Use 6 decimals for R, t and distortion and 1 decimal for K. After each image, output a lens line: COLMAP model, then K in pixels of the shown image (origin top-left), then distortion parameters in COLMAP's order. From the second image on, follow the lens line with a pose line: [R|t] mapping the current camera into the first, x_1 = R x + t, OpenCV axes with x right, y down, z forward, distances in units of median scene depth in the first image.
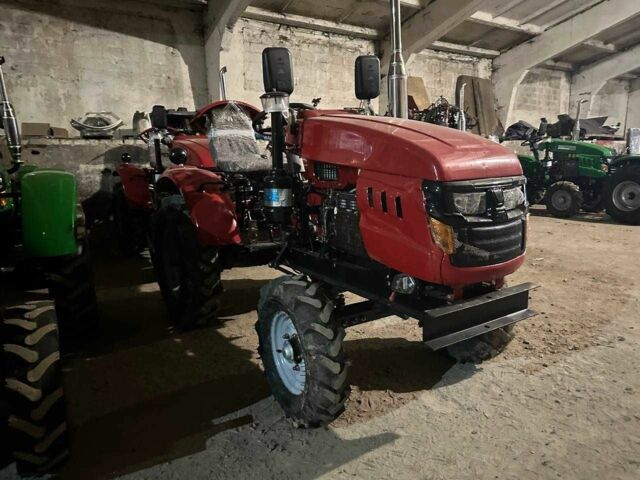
lens RADIAL K [[446.5, 0, 323.4], [0, 446.5, 239.7], [0, 0, 1]] dist [0.025103, -0.028581]
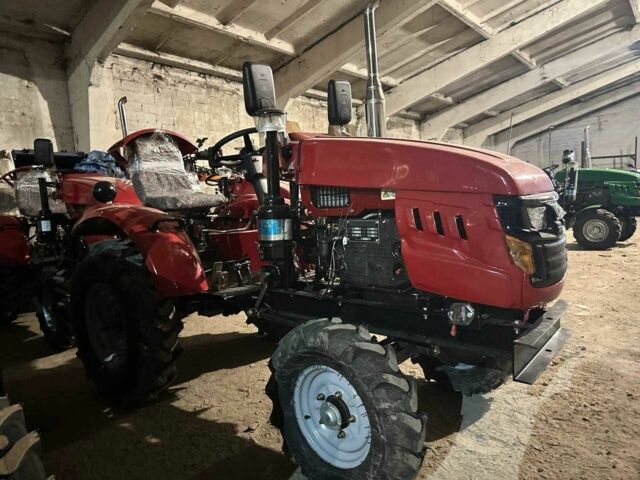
lens RADIAL K [[446.5, 0, 323.9], [0, 446.5, 237.9], [0, 0, 1]] dist [0.025103, -0.028581]
pose [[0.953944, -0.058517, 0.294222, -0.213404], [0.087572, 0.992391, -0.086556, 0.001123], [-0.286918, 0.108335, 0.951810, 0.138325]]
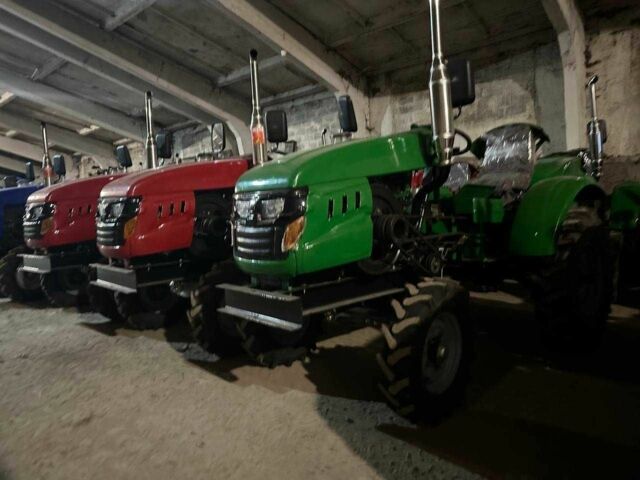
lens RADIAL K [[446.5, 0, 319.7], [0, 446.5, 236.8], [0, 0, 1]] dist [0.025103, -0.028581]
pose [[0.247824, 0.074612, -0.965928, 0.244042], [-0.142101, 0.989046, 0.039939, 0.018984], [0.958327, 0.127361, 0.255712, 0.241219]]
